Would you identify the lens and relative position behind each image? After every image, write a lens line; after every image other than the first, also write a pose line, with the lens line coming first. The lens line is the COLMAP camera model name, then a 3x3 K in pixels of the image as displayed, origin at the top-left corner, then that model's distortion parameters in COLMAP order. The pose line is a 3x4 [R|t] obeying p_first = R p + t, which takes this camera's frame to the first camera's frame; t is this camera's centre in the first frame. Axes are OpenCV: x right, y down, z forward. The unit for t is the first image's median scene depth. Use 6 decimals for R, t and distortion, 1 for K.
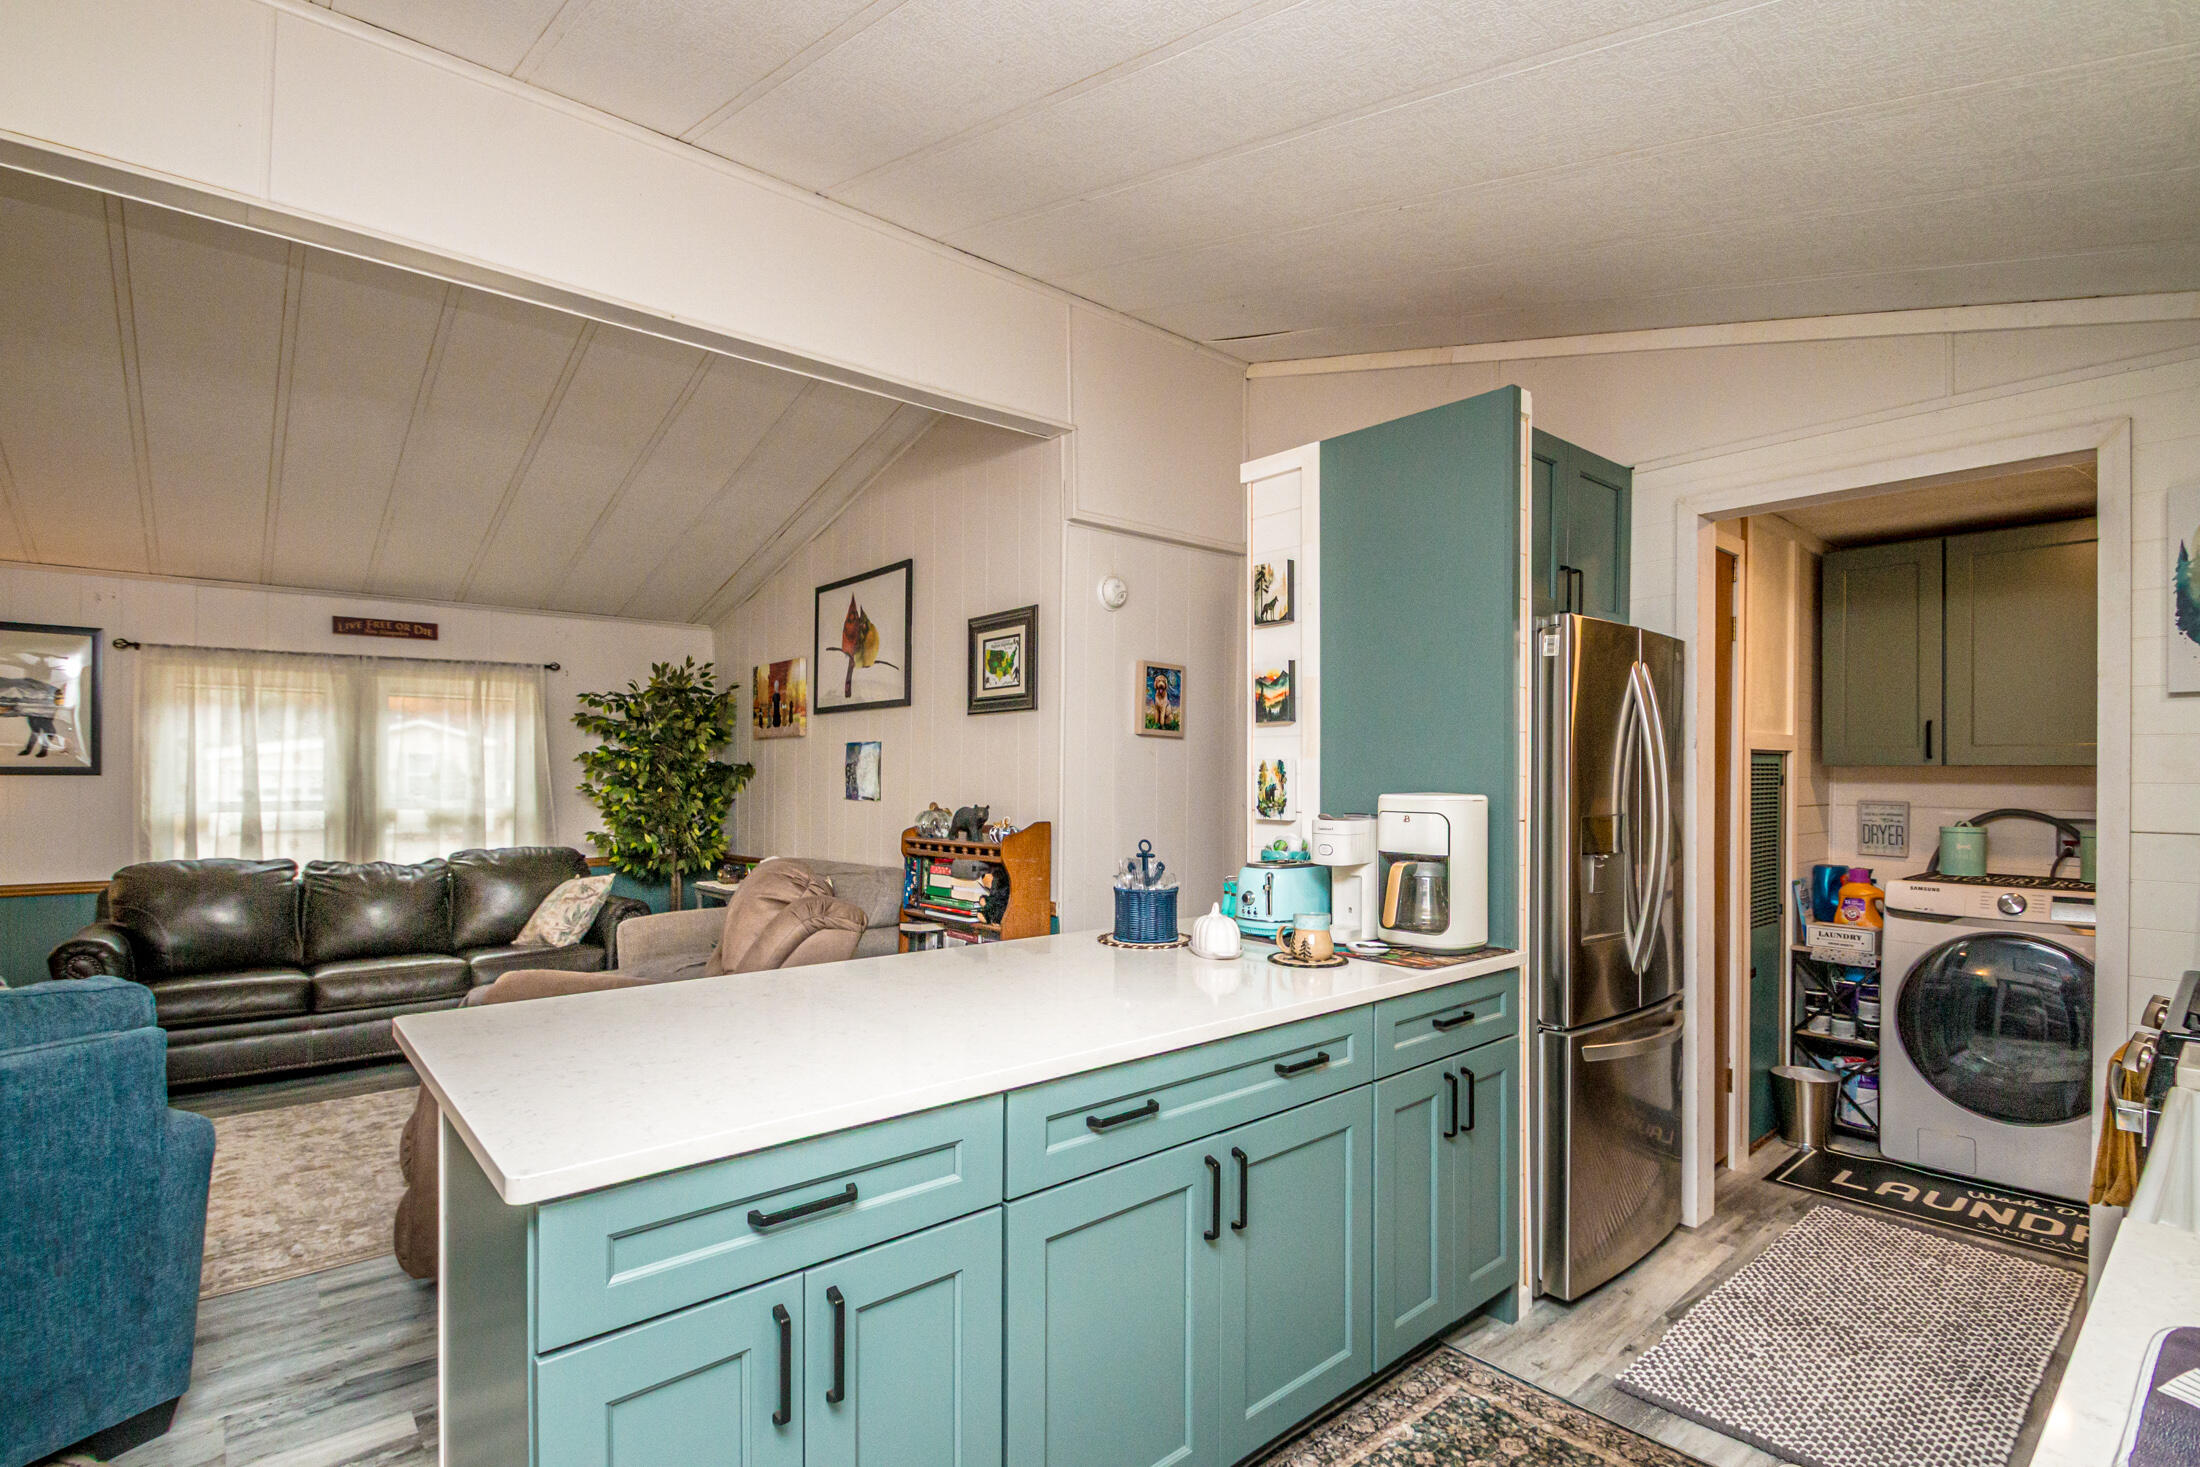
lens RADIAL K [[1046.5, 0, 1097.5], [0, 1046.5, 765.3], [0, 0, 1]] dist [0.000493, 0.000042]
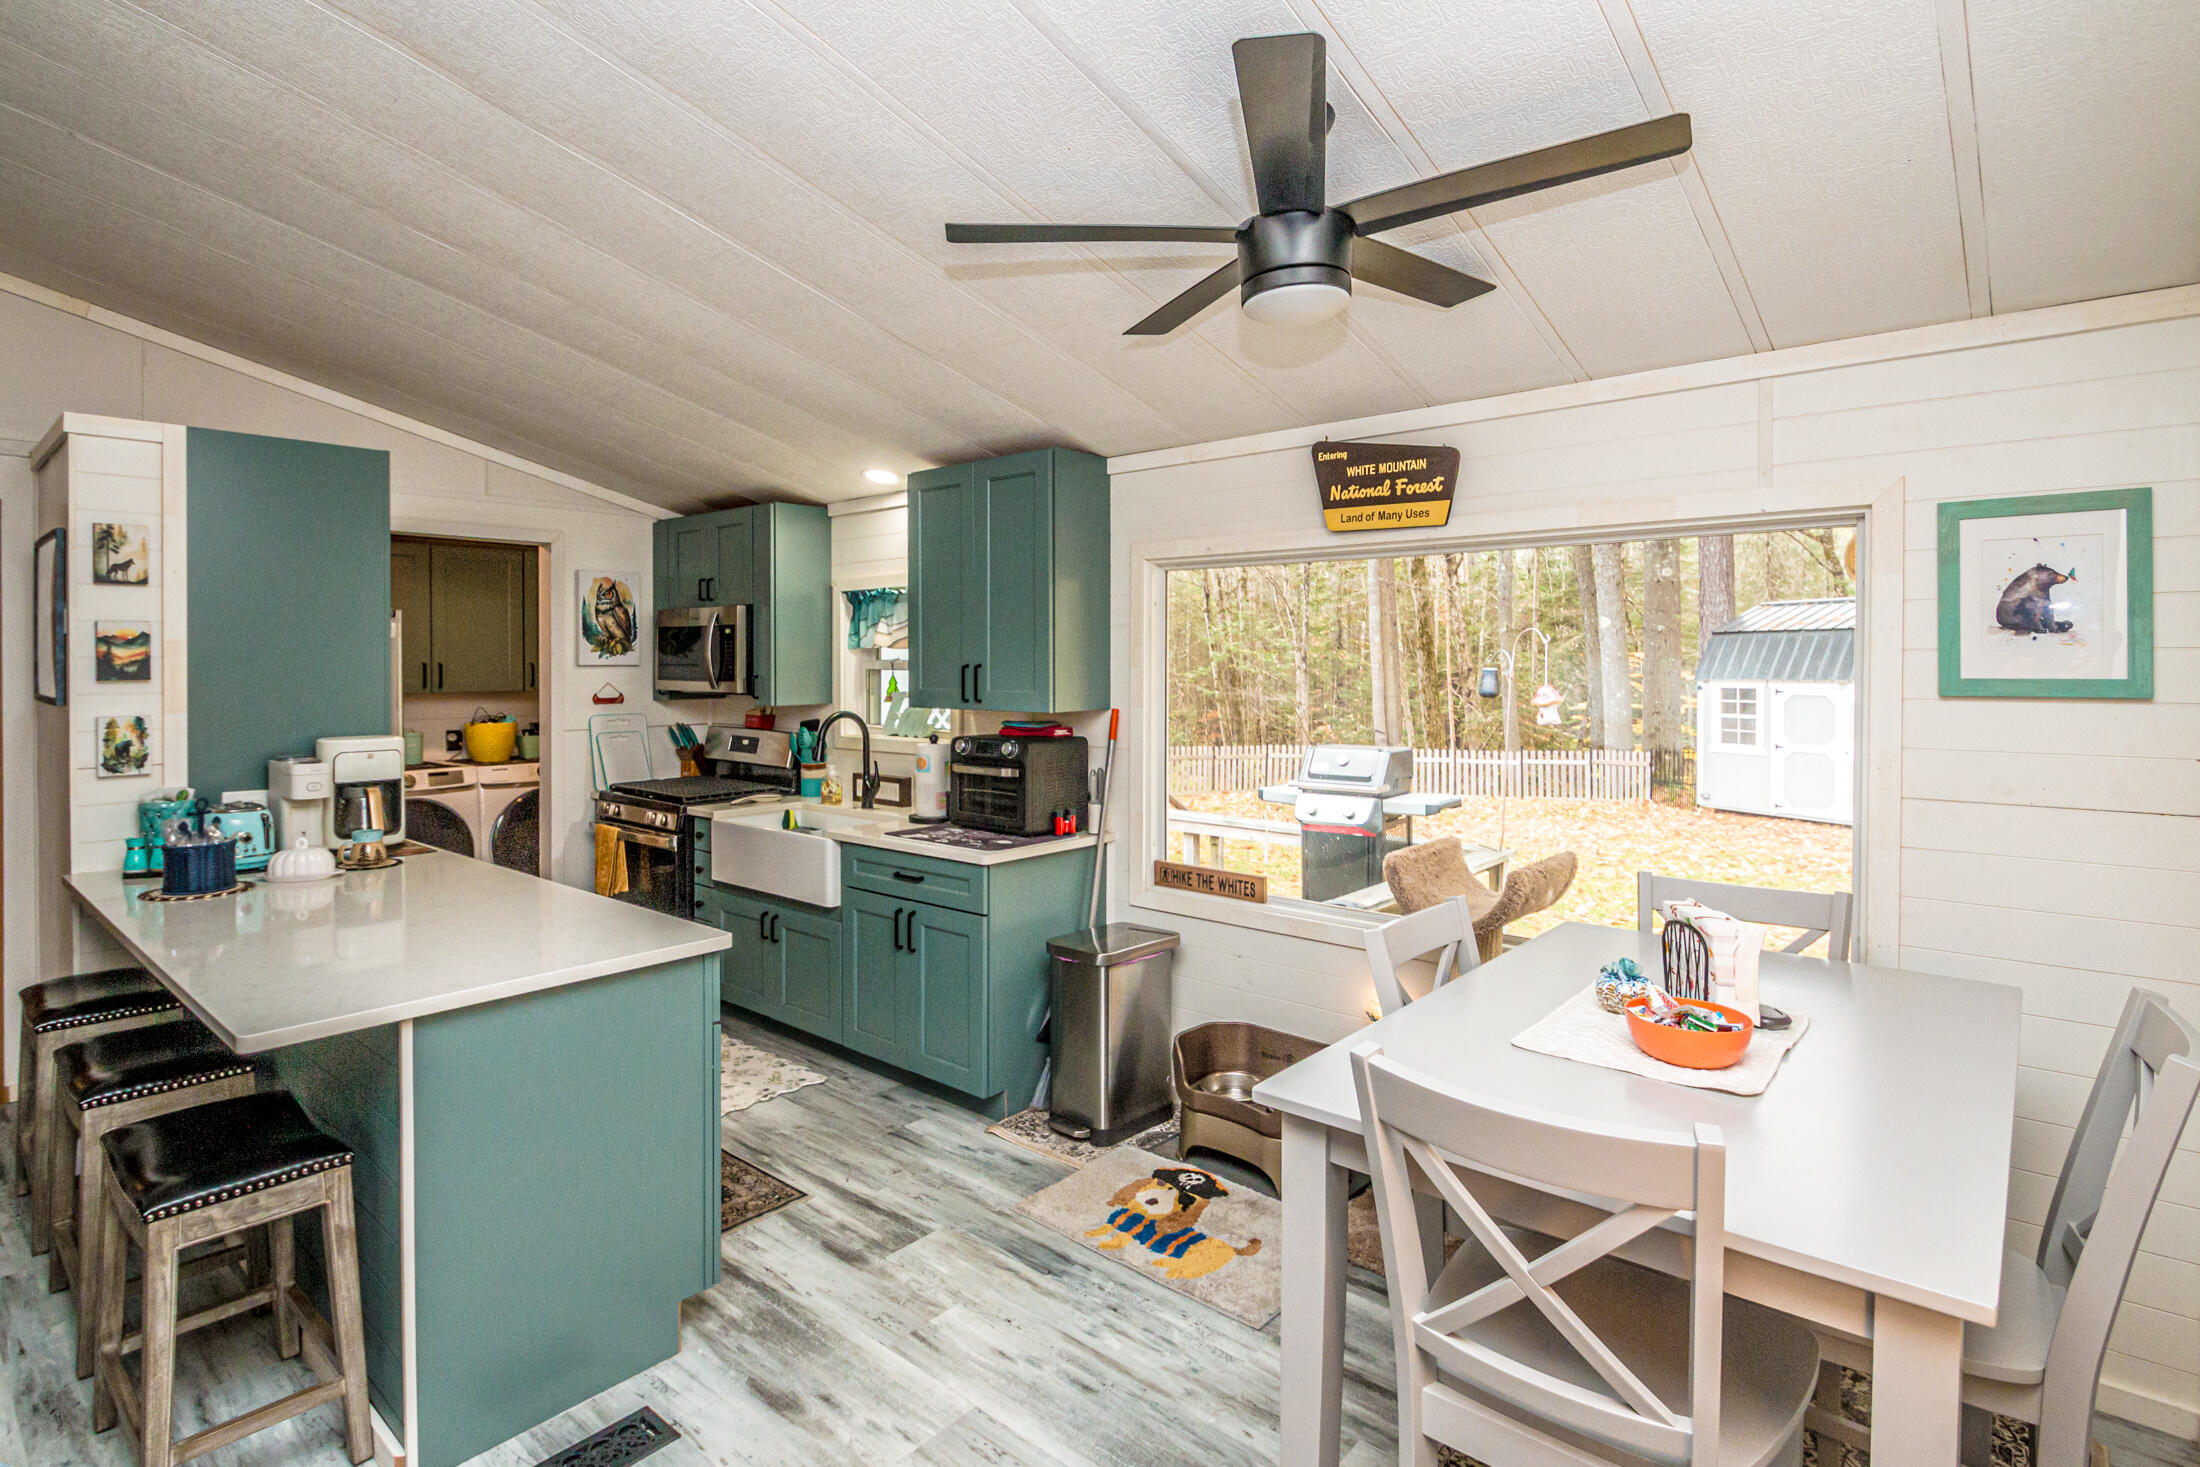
lens RADIAL K [[1072.4, 0, 1096.9], [0, 1072.4, 671.0], [0, 0, 1]] dist [0.000225, 0.000044]
pose [[-0.153294, -0.010747, 0.988122, -1.020047], [-0.004702, 0.999937, 0.010146, -0.065517], [-0.988169, -0.003091, -0.153335, 0.217379]]
